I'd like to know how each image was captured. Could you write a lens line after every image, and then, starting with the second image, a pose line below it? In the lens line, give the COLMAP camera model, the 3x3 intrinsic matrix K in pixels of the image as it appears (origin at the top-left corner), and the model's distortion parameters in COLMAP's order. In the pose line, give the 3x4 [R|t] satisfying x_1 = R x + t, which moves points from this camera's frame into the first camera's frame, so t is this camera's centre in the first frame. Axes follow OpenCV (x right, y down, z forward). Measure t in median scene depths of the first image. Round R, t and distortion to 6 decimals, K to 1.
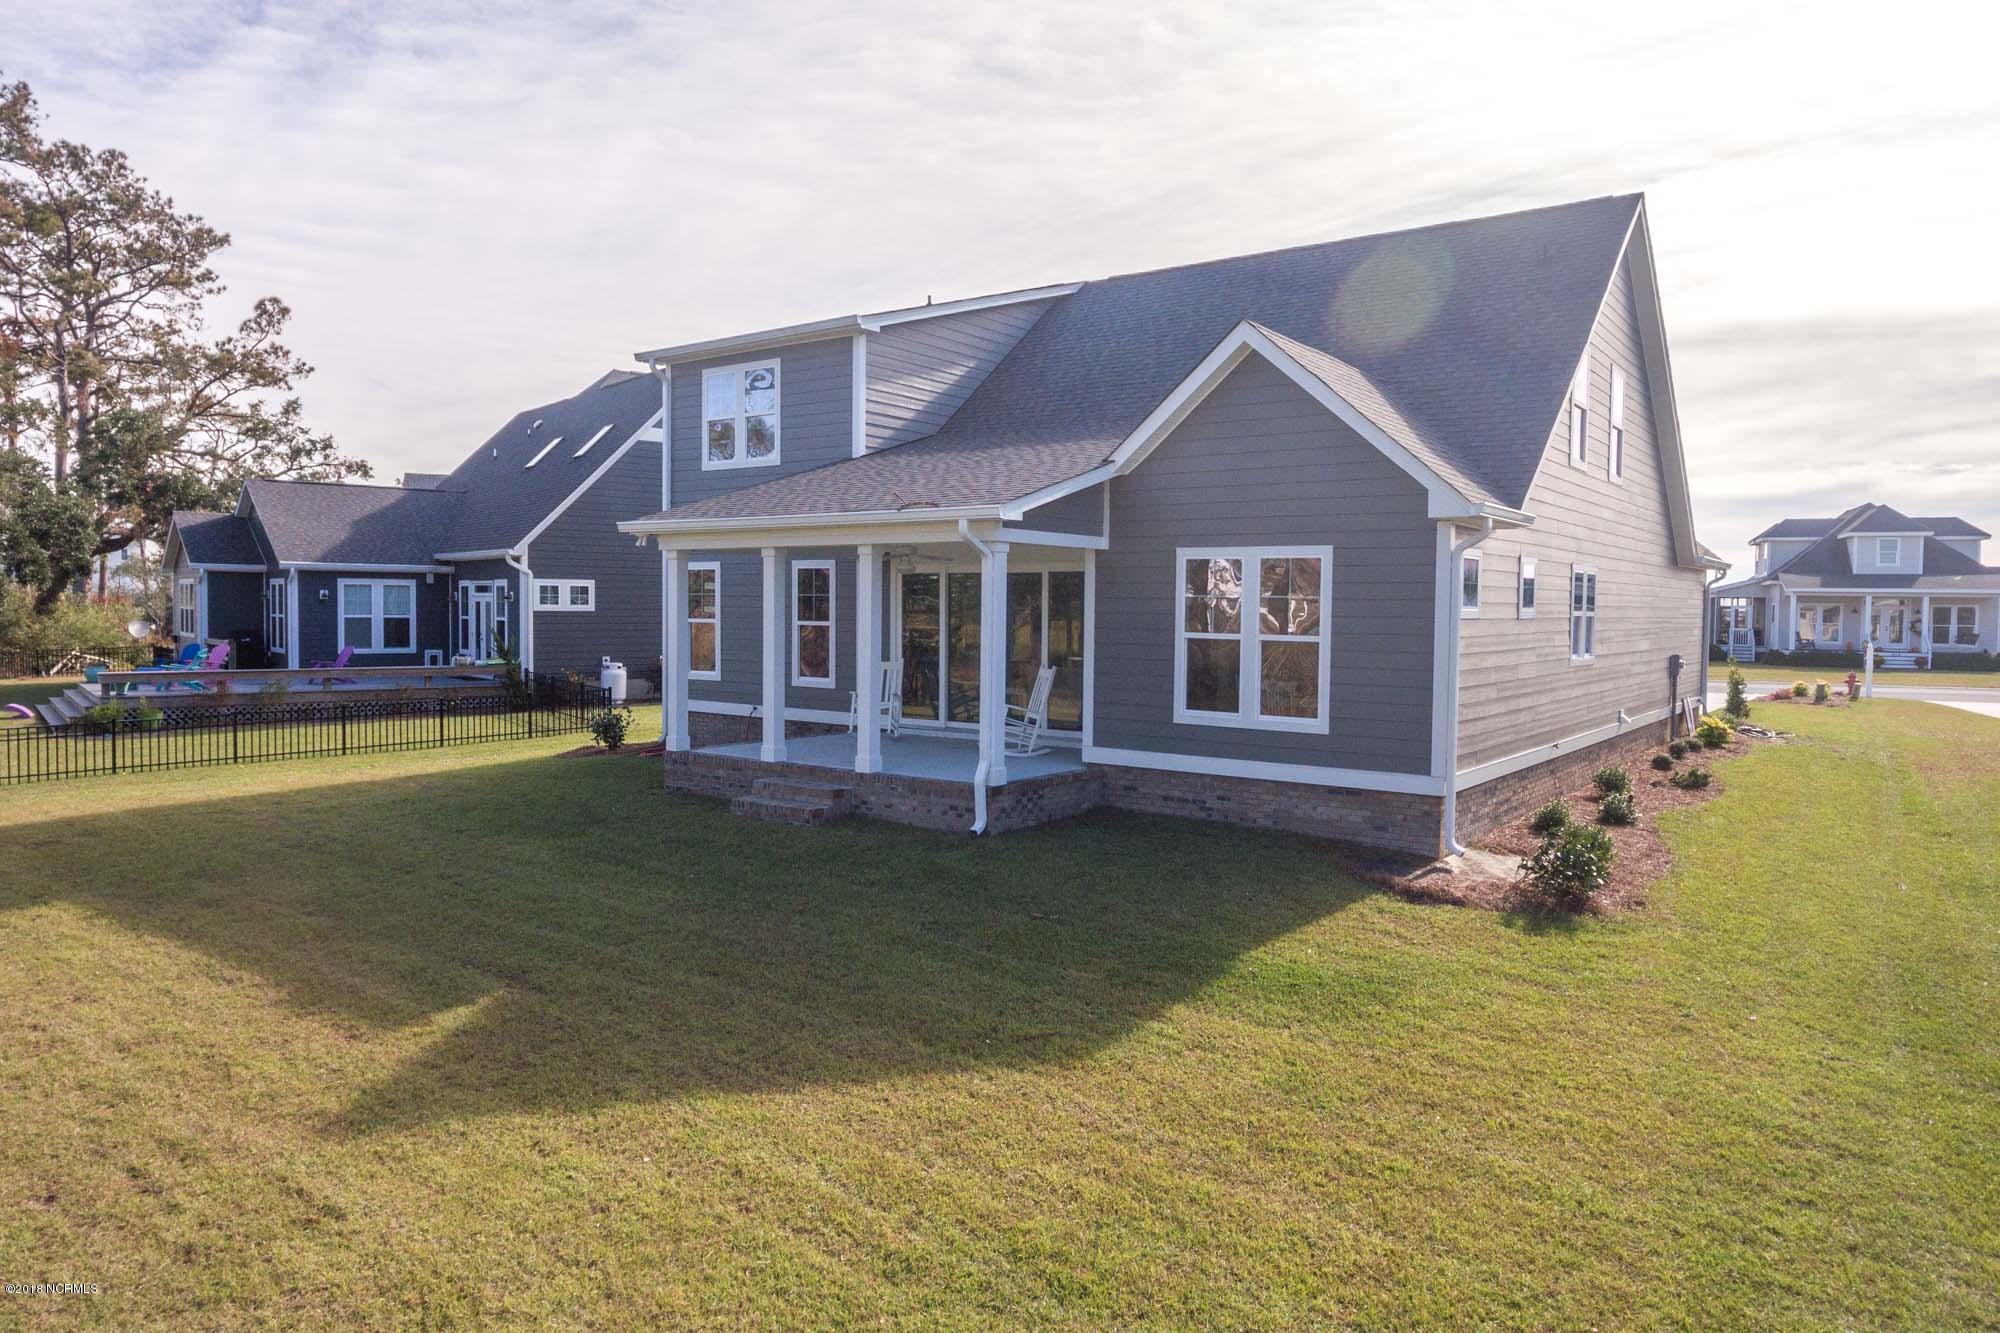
lens RADIAL K [[1288.1, 0, 1000.0], [0, 1288.1, 666.5], [0, 0, 1]] dist [-0.015904, 0.000283]
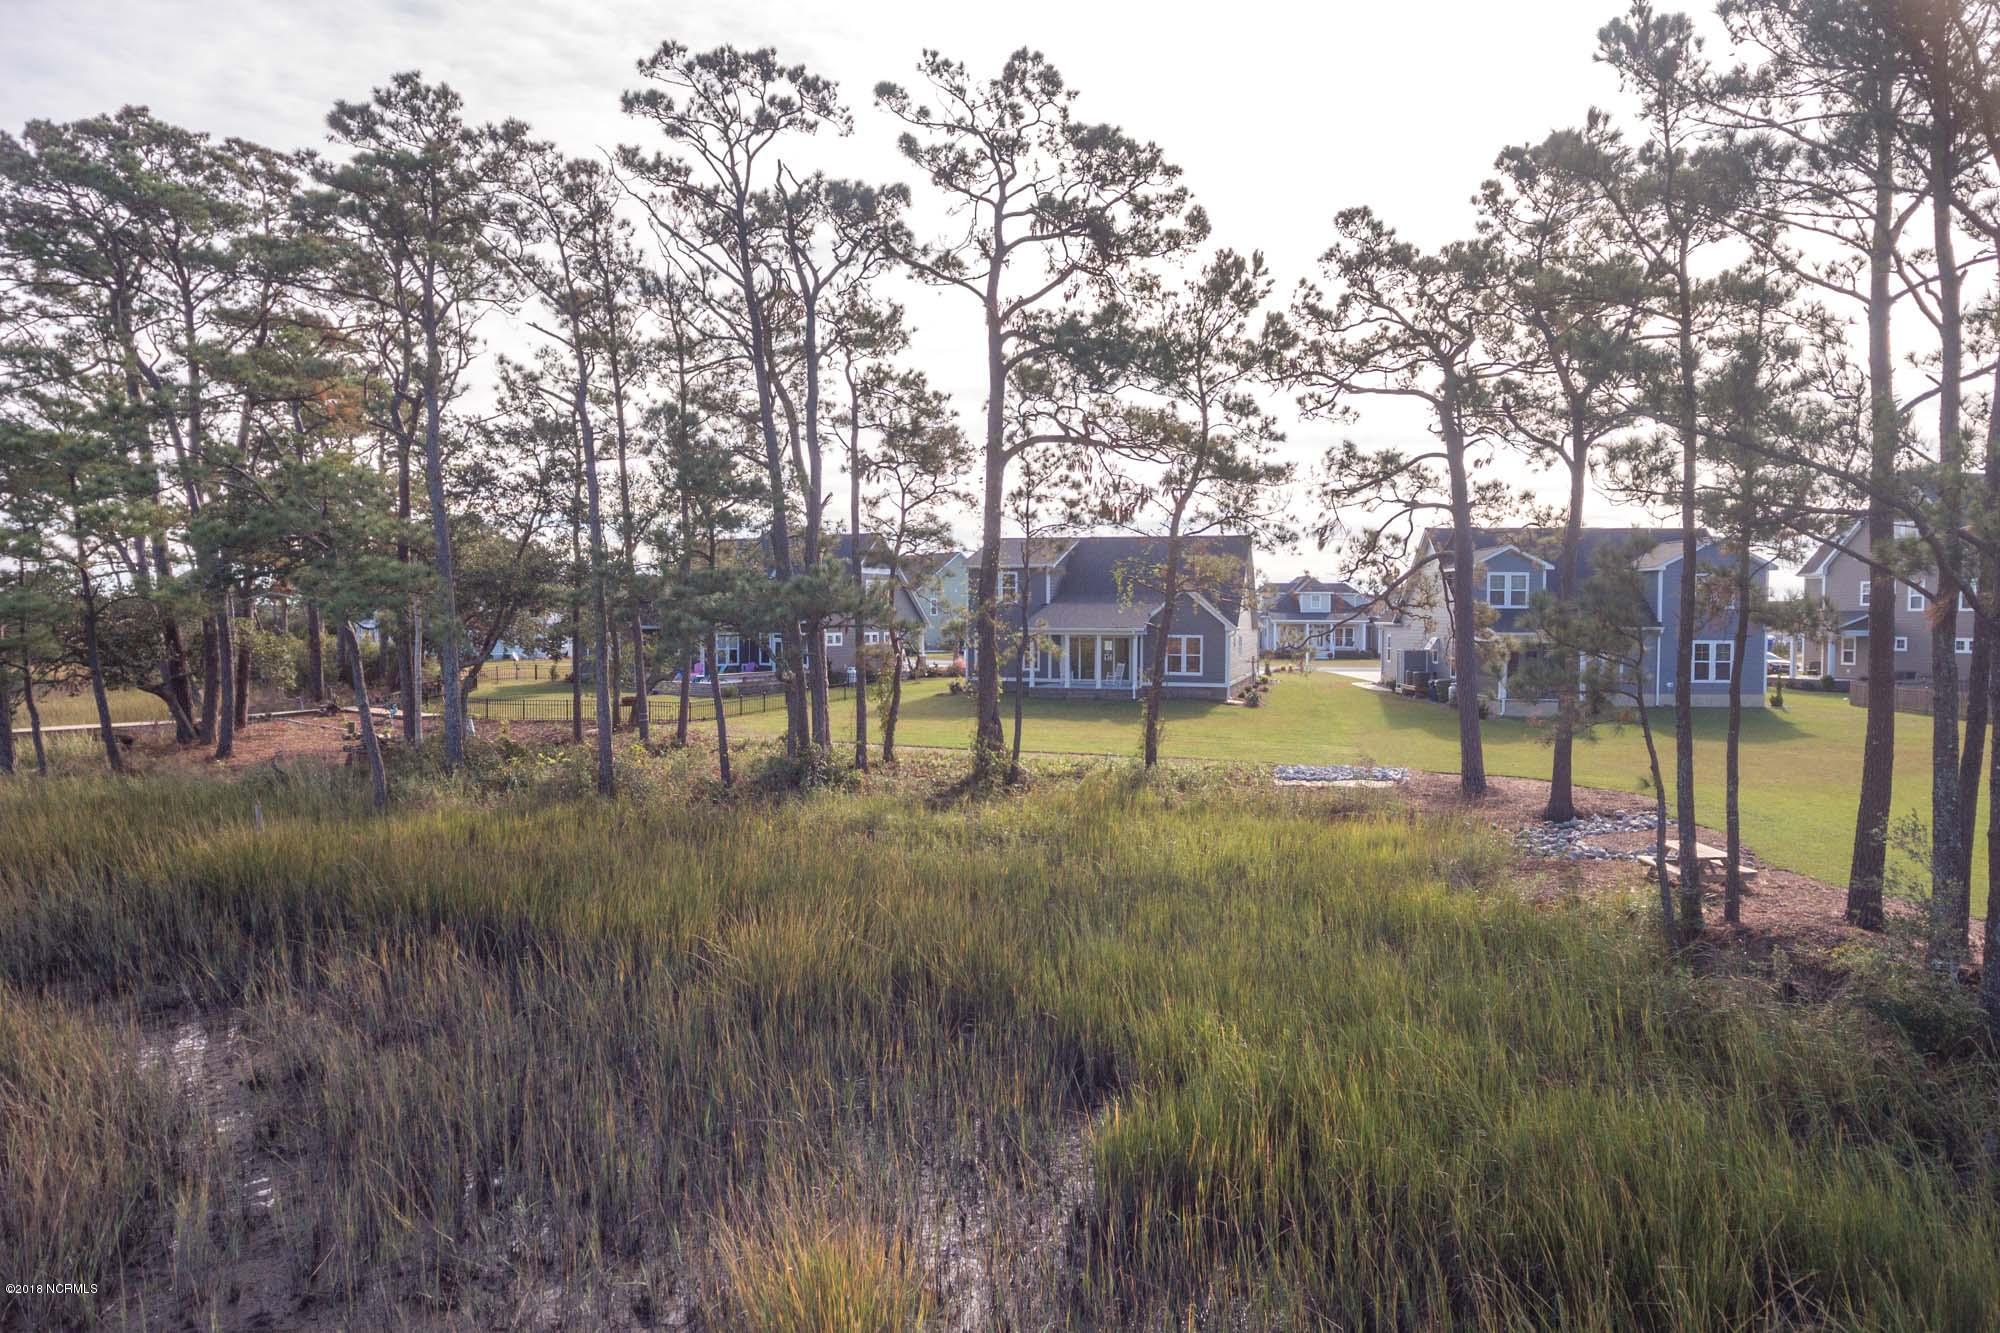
lens RADIAL K [[1222.9, 0, 996.0], [0, 1222.9, 731.3], [0, 0, 1]] dist [-0.021991, -0.000791]
pose [[0.941822, -0.039601, 0.333772, -1.369072], [0.022679, 0.998259, 0.054445, -0.003327], [-0.335347, -0.043708, 0.941080, -2.070083]]
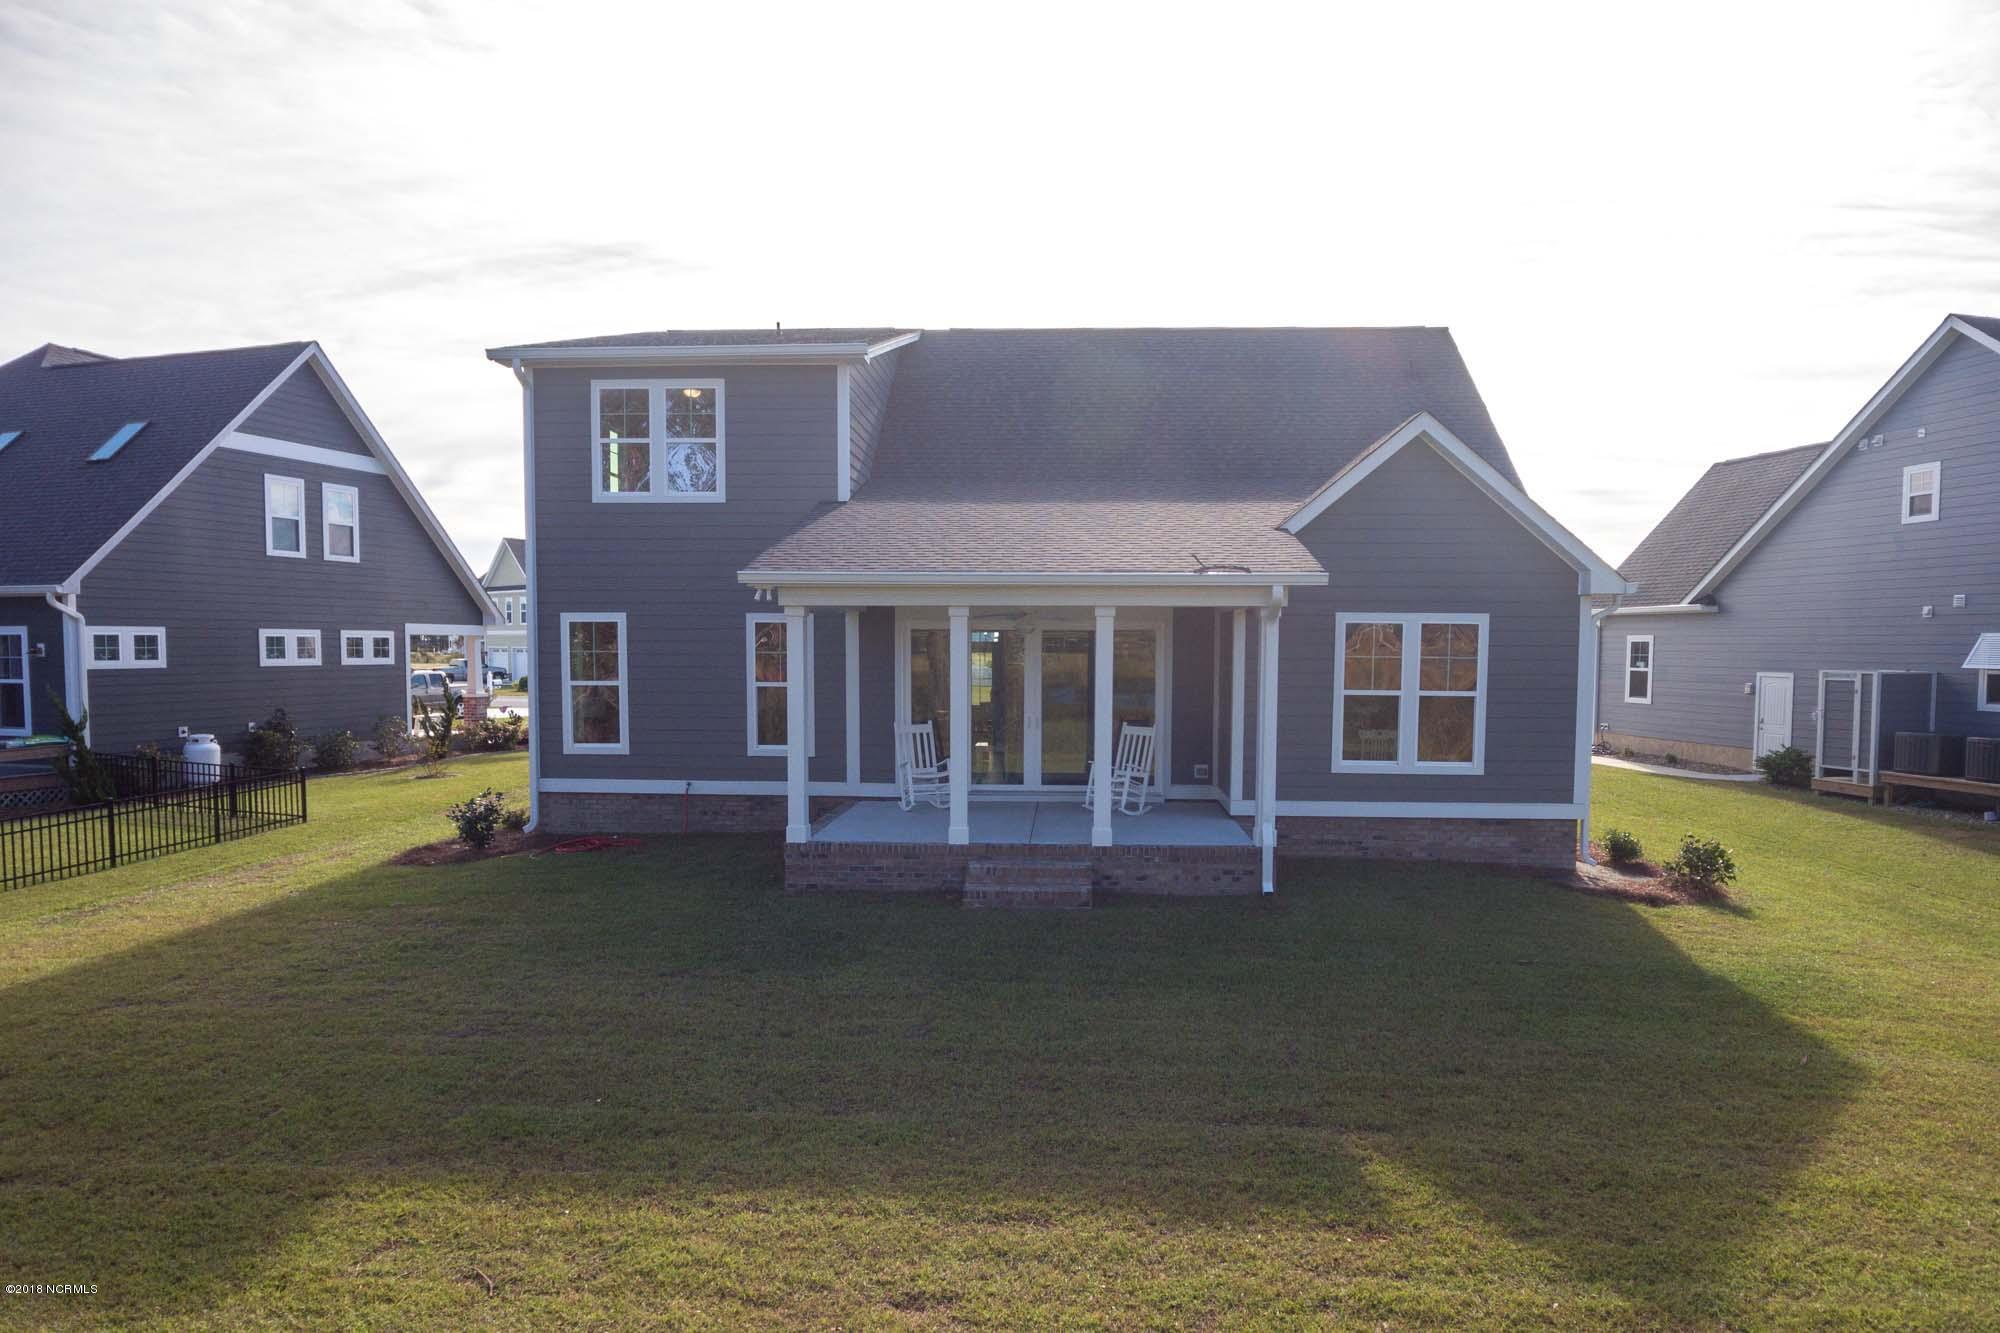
lens RADIAL K [[1222.9, 0, 996.0], [0, 1222.9, 731.3], [0, 0, 1]] dist [-0.021991, -0.000791]
pose [[0.834046, -0.046316, 0.549748, -0.511199], [0.030554, 0.998818, 0.037794, -0.030020], [-0.550849, -0.014725, 0.834475, 0.223908]]
